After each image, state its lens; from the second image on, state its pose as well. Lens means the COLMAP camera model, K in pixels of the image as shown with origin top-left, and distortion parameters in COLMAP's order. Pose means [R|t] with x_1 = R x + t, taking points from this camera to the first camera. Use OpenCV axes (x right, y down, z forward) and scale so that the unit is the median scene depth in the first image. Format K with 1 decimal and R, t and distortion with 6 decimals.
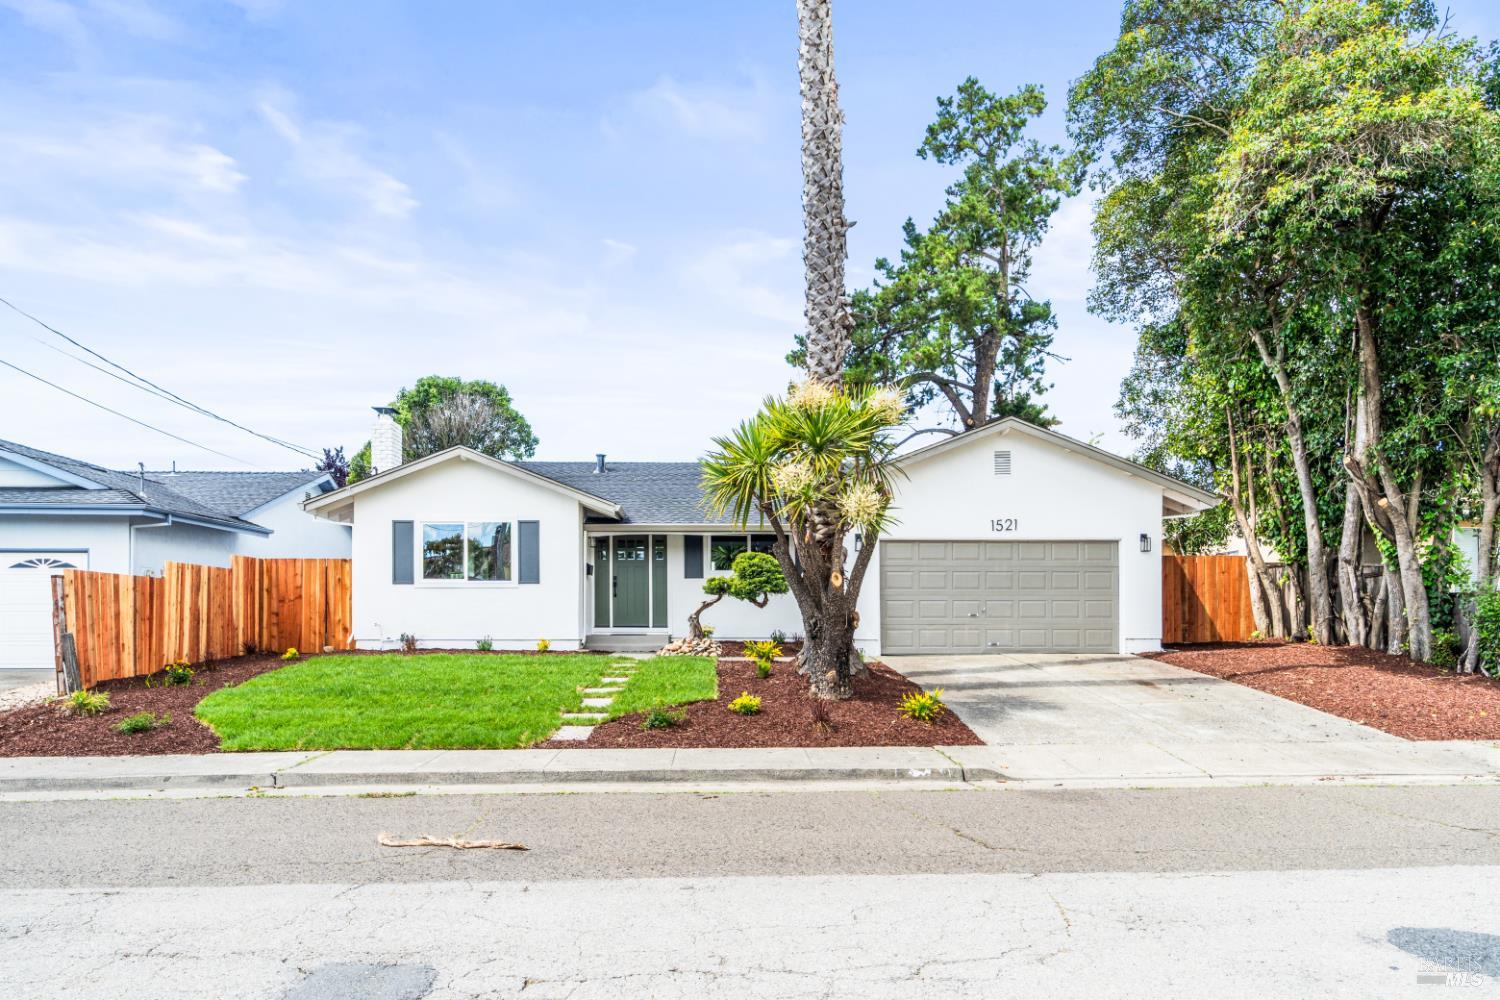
lens RADIAL K [[909.0, 0, 750.0], [0, 909.0, 500.0], [0, 0, 1]] dist [-0.000045, -0.001006]
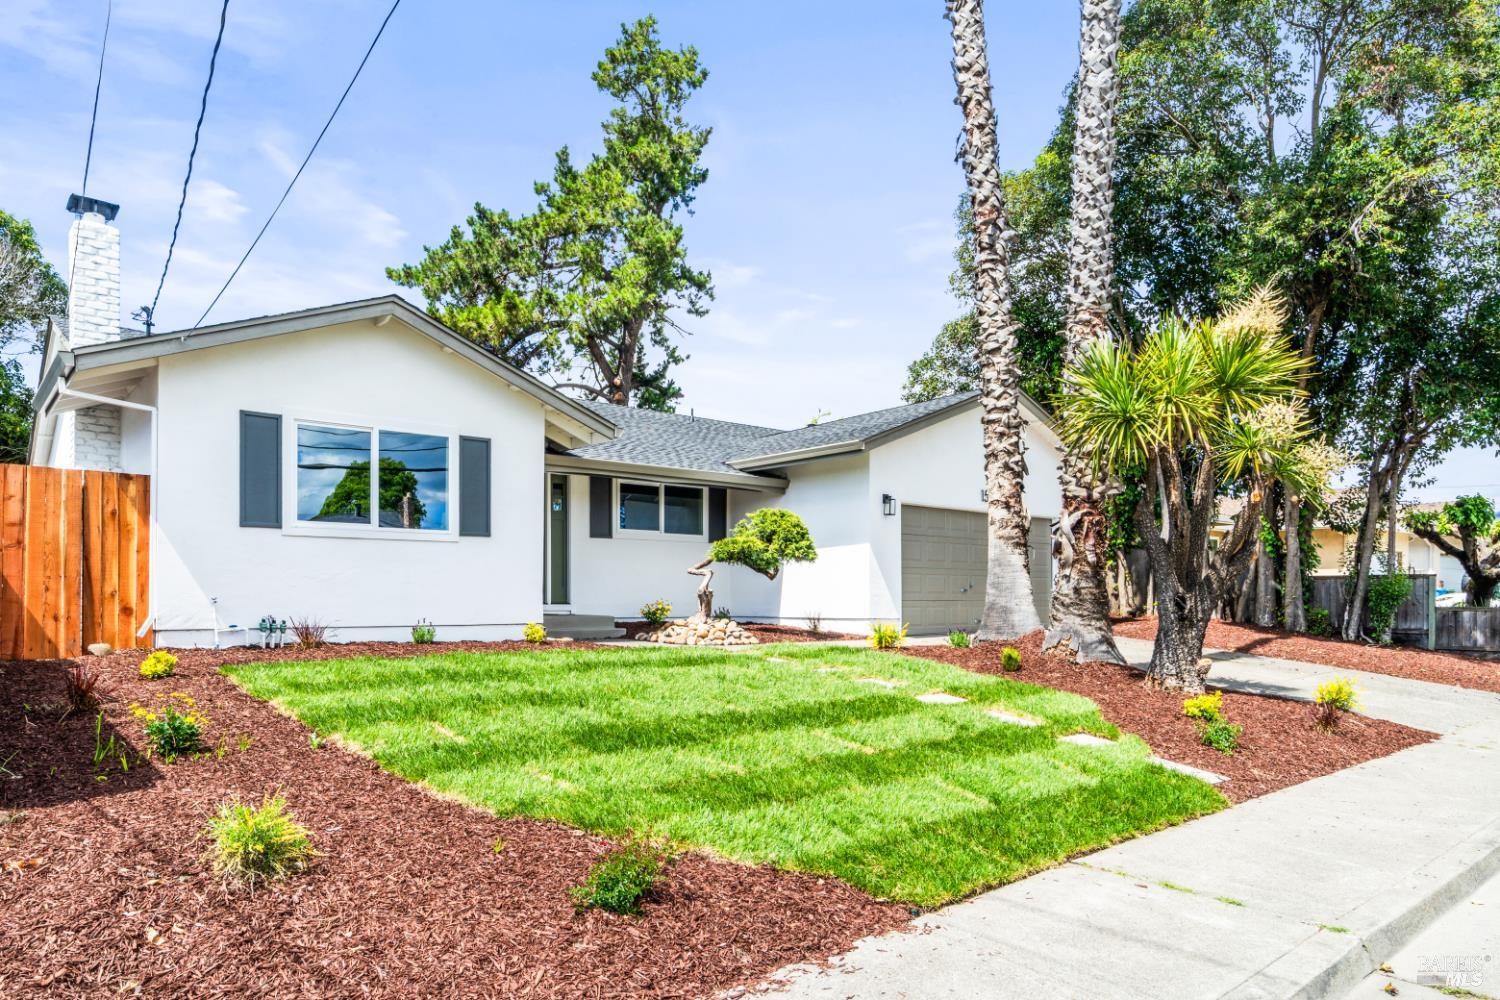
lens RADIAL K [[909.0, 0, 750.0], [0, 909.0, 500.0], [0, 0, 1]] dist [-0.000045, -0.001006]
pose [[0.808063, 0.064562, 0.585548, -0.461423], [-0.083691, 0.996476, 0.005624, 0.046896], [-0.583121, -0.053550, 0.810618, 0.372229]]
